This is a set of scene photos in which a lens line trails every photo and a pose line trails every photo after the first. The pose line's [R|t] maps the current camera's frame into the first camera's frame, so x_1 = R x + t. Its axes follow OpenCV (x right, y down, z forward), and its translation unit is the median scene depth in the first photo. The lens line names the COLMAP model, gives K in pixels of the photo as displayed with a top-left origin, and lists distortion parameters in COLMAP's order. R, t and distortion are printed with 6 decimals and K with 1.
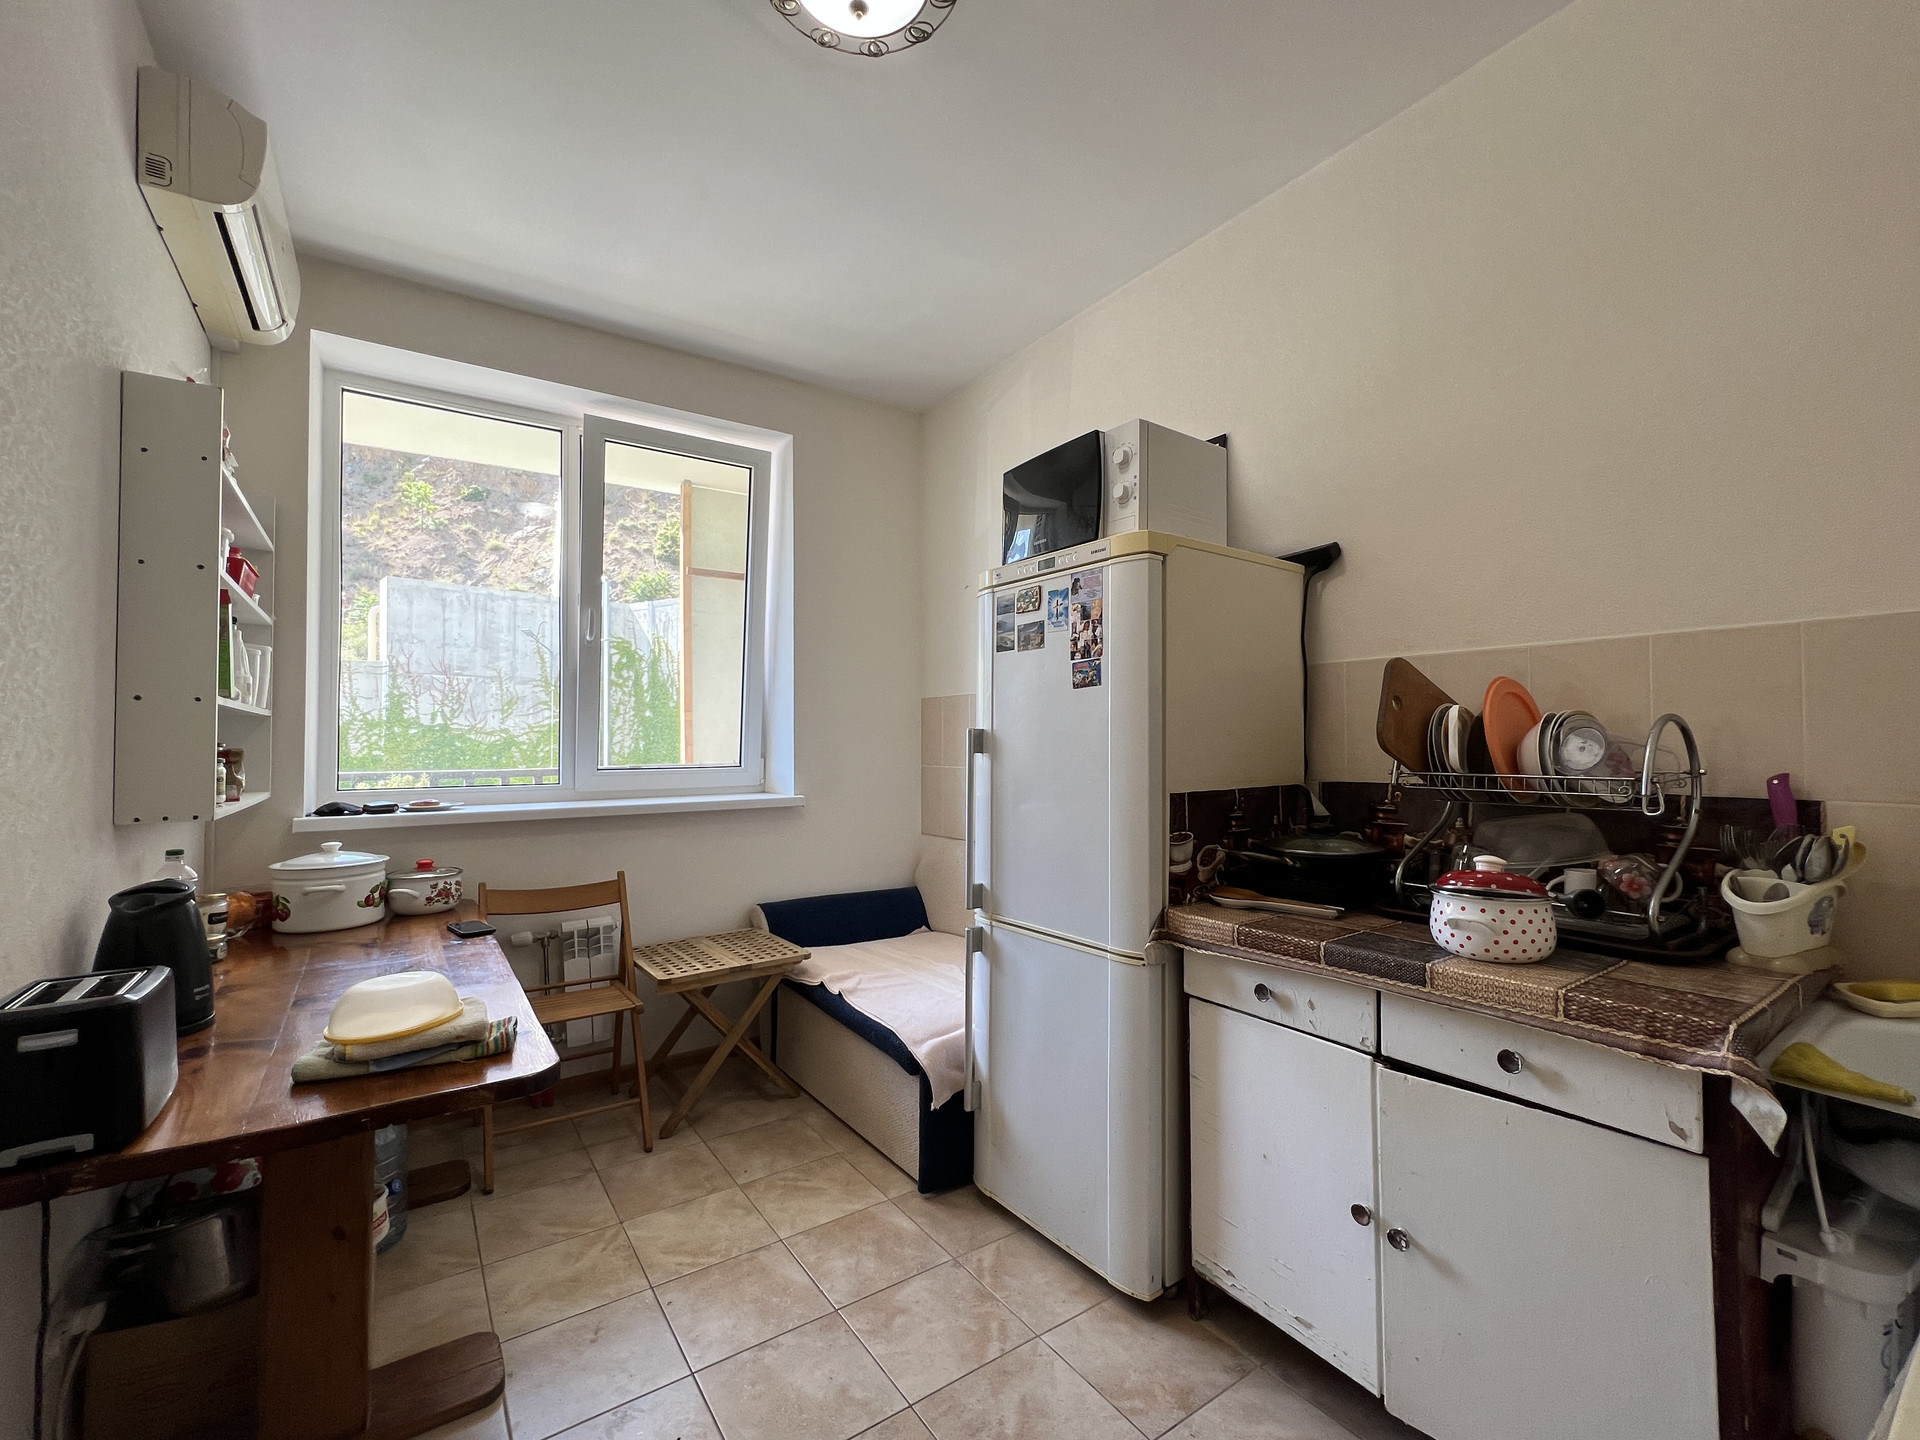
lens RADIAL K [[824.8, 0, 963.9], [0, 824.8, 723.7], [0, 0, 1]] dist [-0.001392, -0.000208]
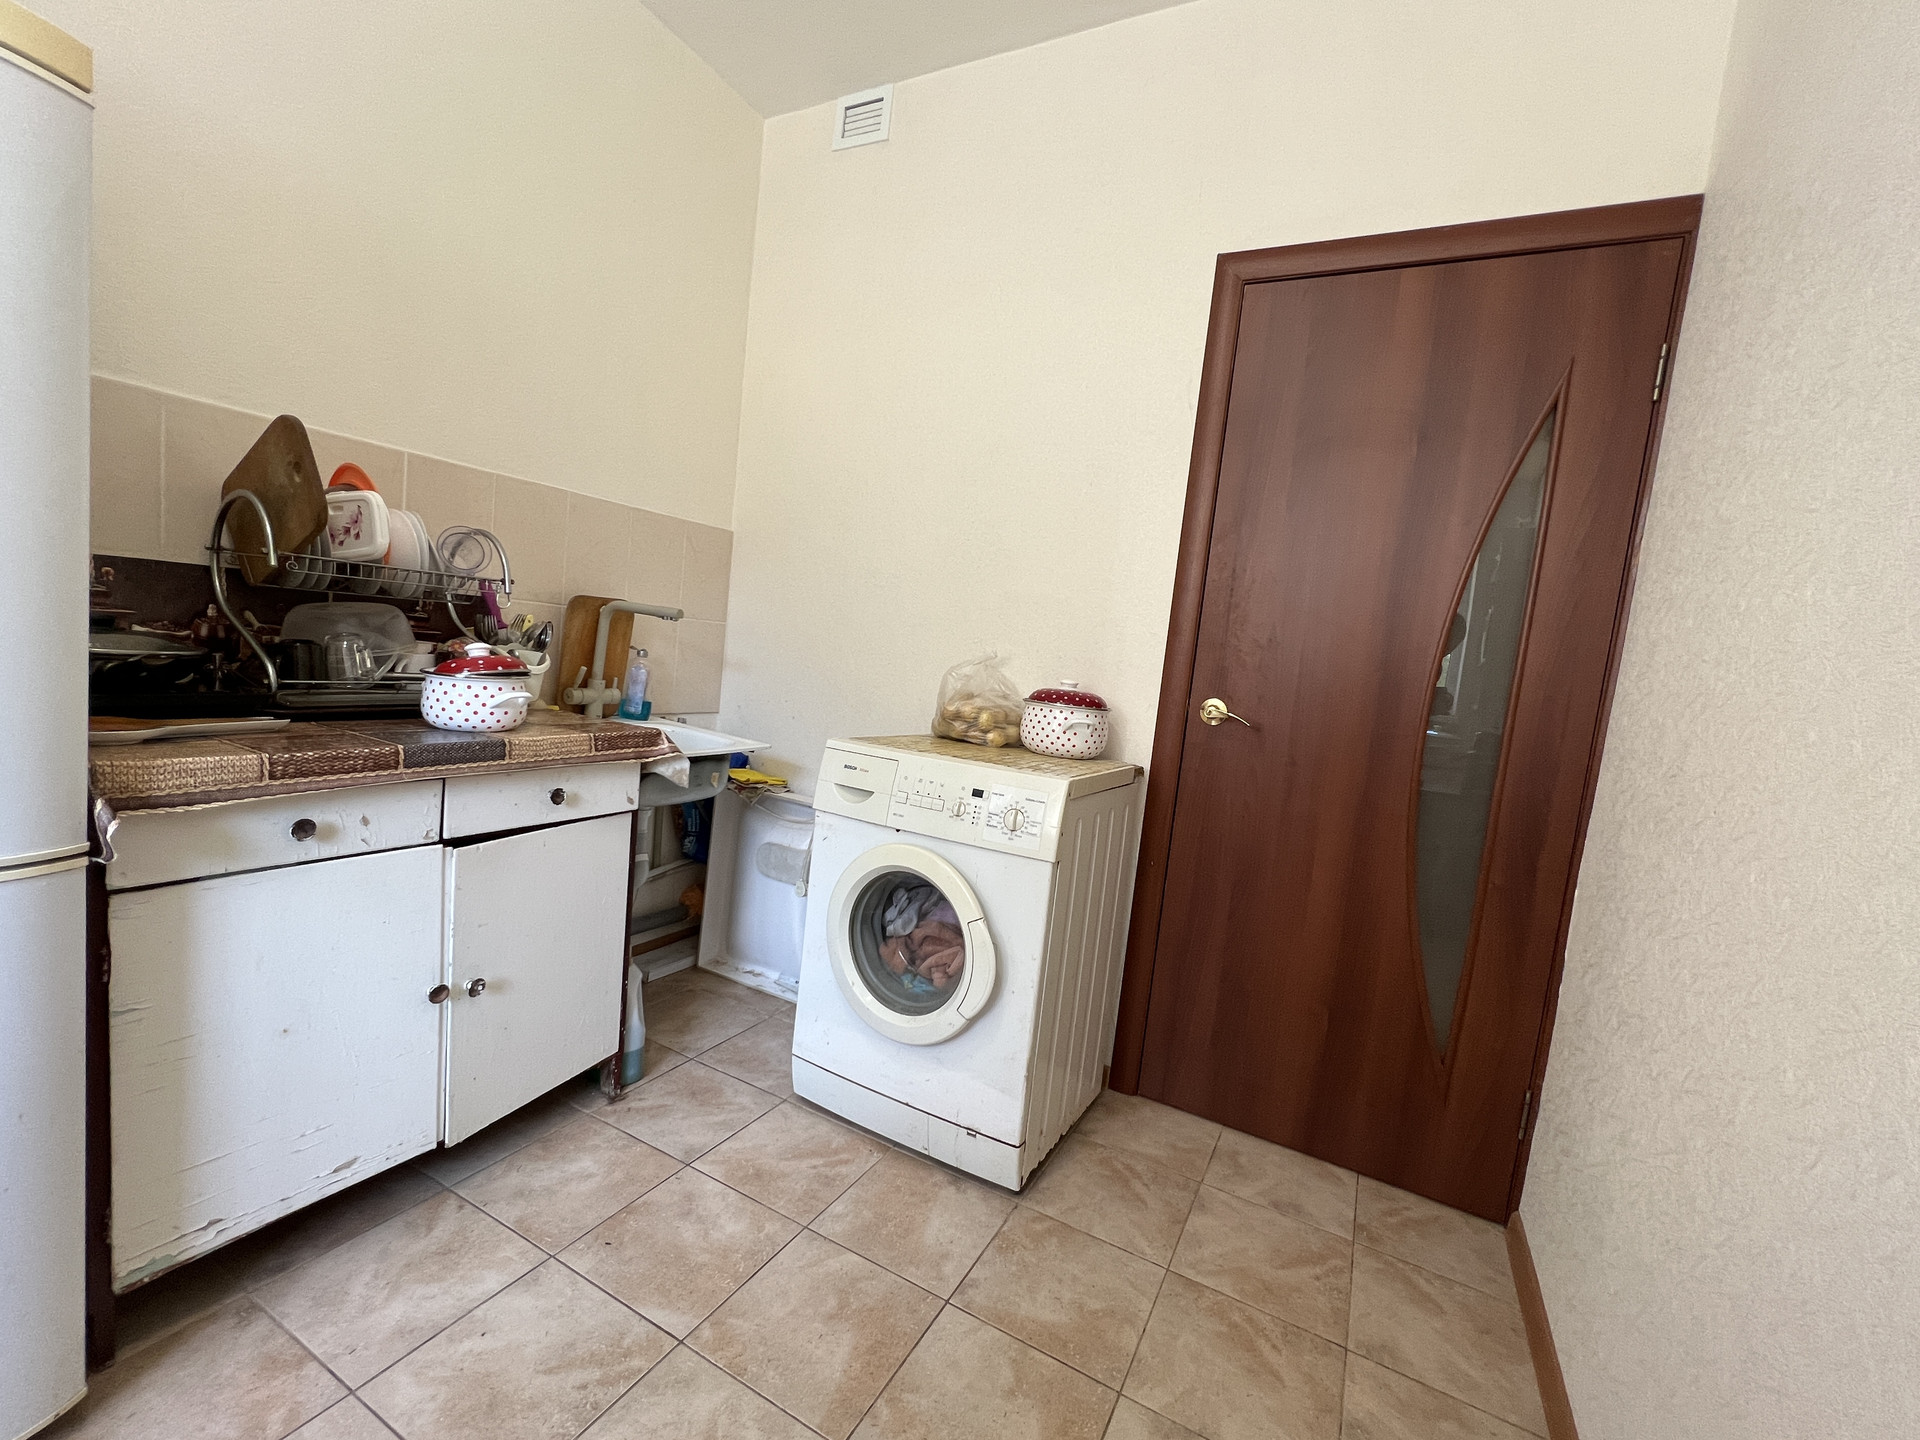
lens RADIAL K [[824.8, 0, 963.9], [0, 824.8, 723.7], [0, 0, 1]] dist [-0.001392, -0.000208]
pose [[-0.458550, -0.129057, 0.879247, -0.354600], [-0.123668, 0.989039, 0.080677, 0.049505], [-0.880022, -0.071740, -0.469484, 0.481794]]
